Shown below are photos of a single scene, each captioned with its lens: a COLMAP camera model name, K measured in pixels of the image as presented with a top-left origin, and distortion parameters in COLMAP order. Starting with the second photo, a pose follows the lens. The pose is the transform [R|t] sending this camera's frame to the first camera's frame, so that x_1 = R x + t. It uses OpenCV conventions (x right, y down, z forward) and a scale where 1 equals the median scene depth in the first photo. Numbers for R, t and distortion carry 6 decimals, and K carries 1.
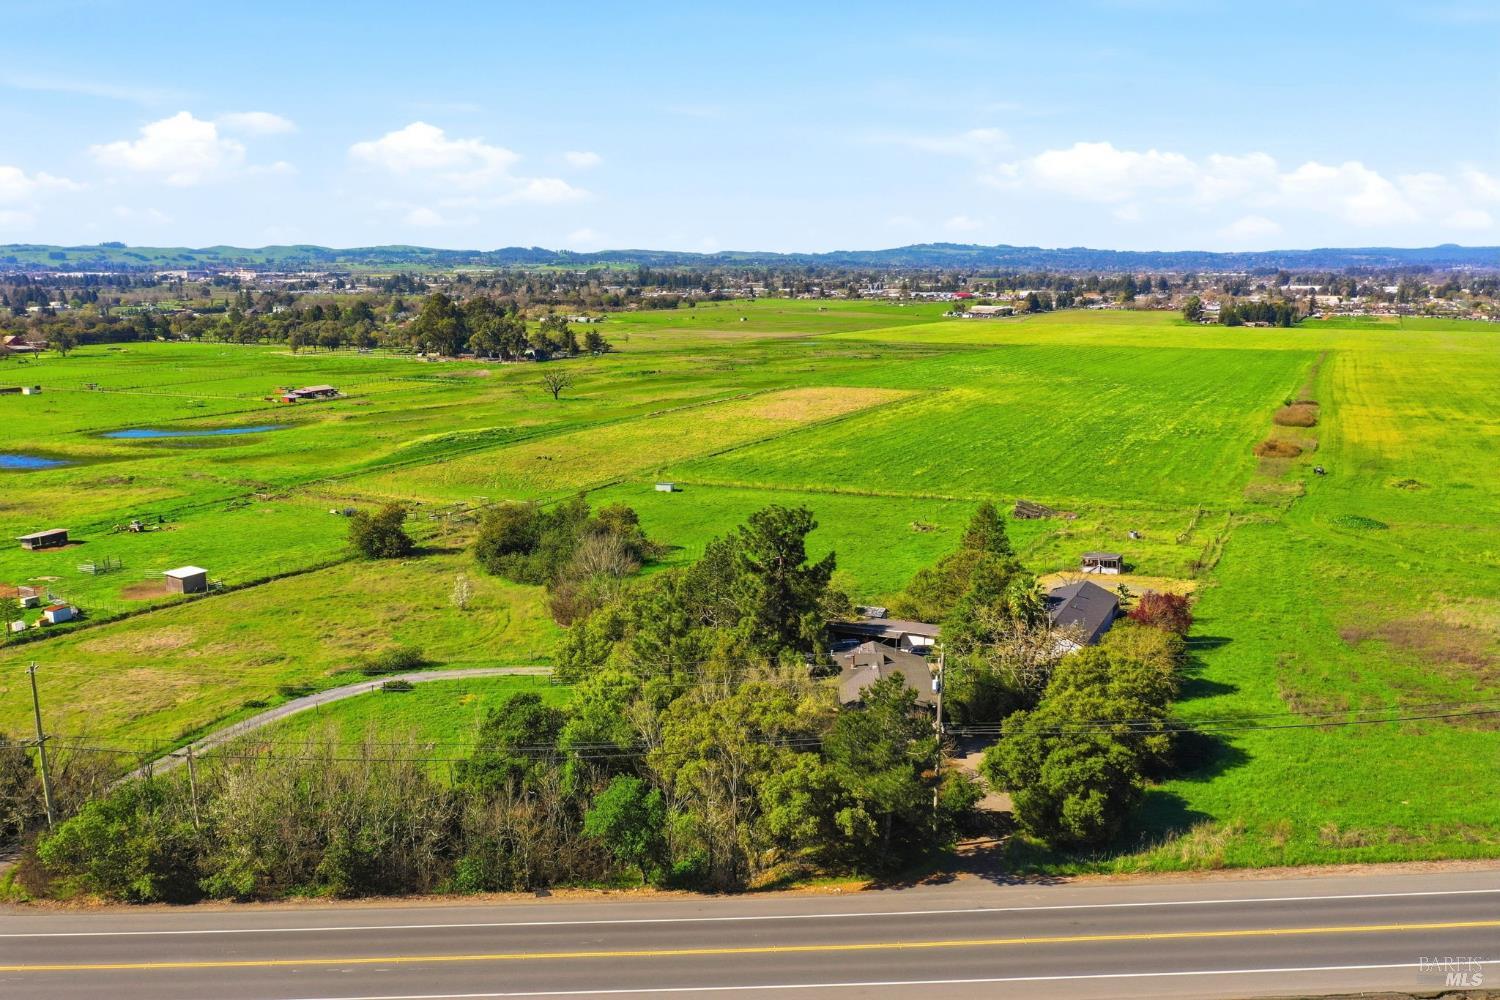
lens RADIAL K [[1189.2, 0, 749.6], [0, 1189.2, 486.4], [0, 0, 1]] dist [0.003623, 0.009035]
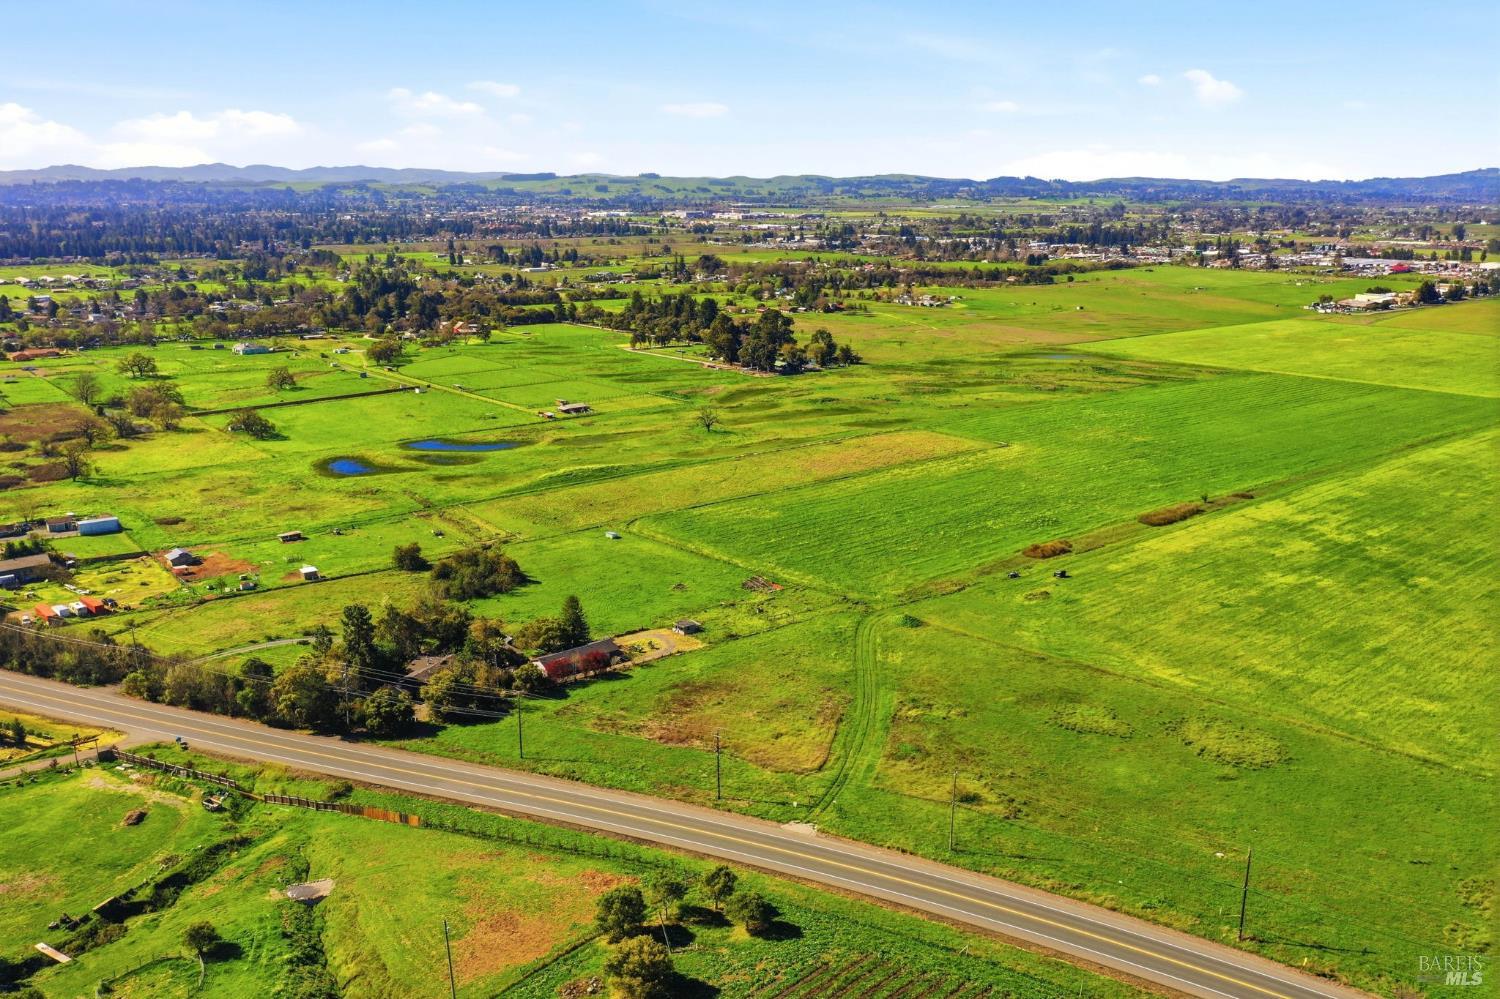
lens RADIAL K [[1189.2, 0, 749.6], [0, 1189.2, 485.9], [0, 0, 1]] dist [0.003623, 0.009035]
pose [[0.916512, 0.100431, -0.387195, 0.932131], [-0.076070, 0.994064, 0.077780, -0.265200], [0.392708, -0.041832, 0.918711, -0.577967]]
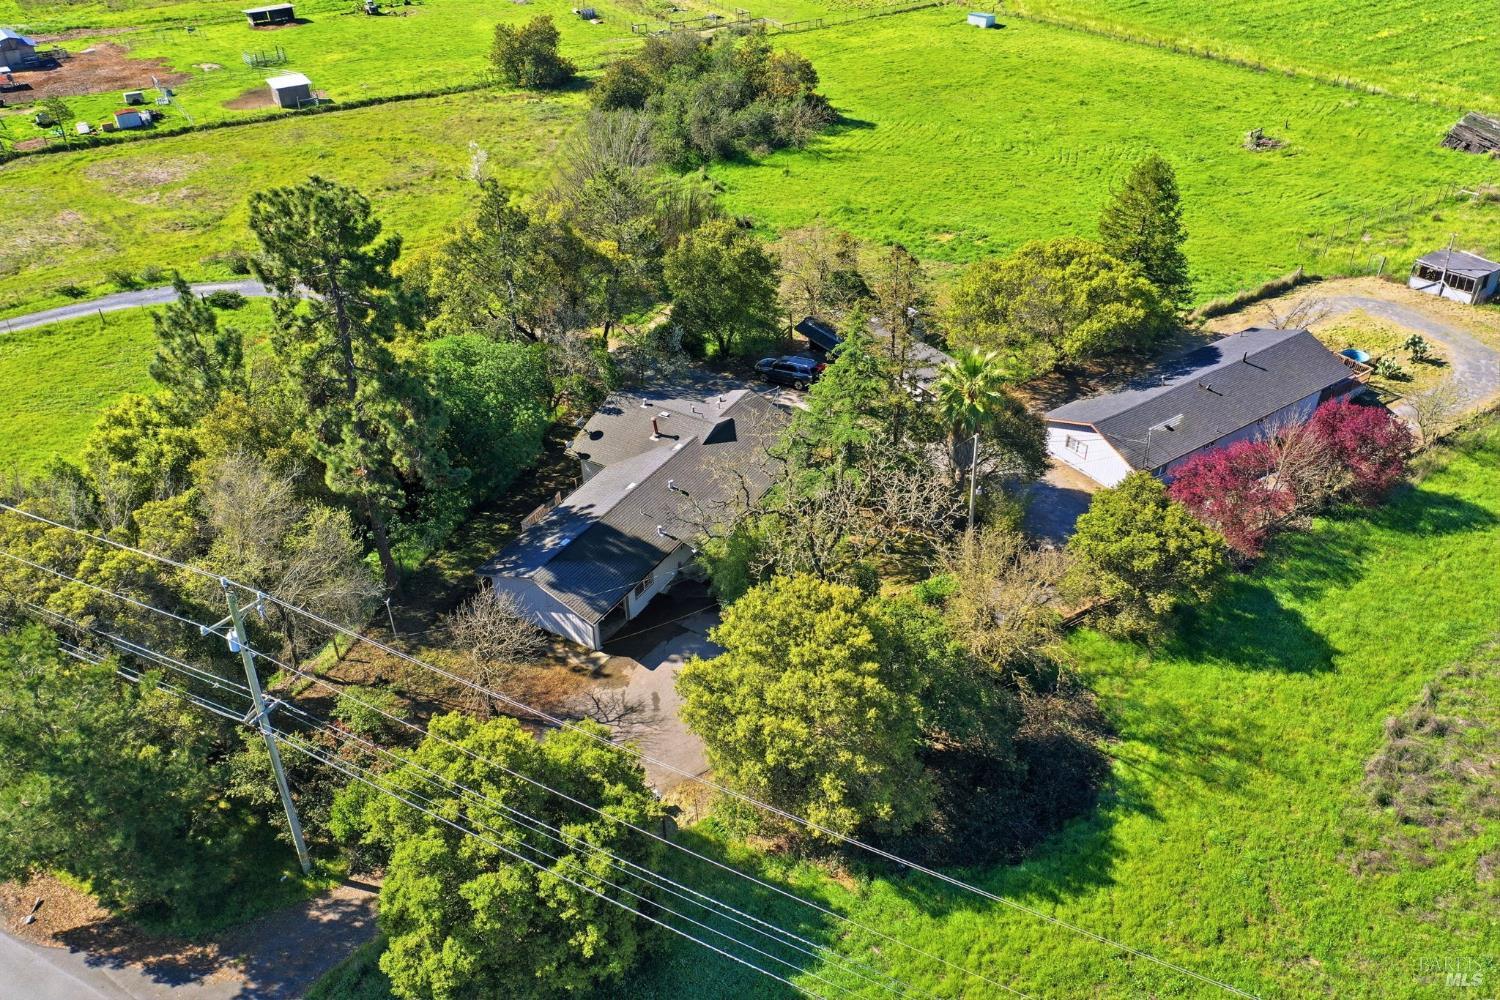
lens RADIAL K [[1189.2, 0, 749.6], [0, 1189.2, 486.4], [0, 0, 1]] dist [0.003623, 0.009035]
pose [[0.876364, 0.266487, -0.401212, 0.217522], [-0.079484, 0.901591, 0.425225, -0.050556], [0.475046, -0.340762, 0.811303, 0.295630]]
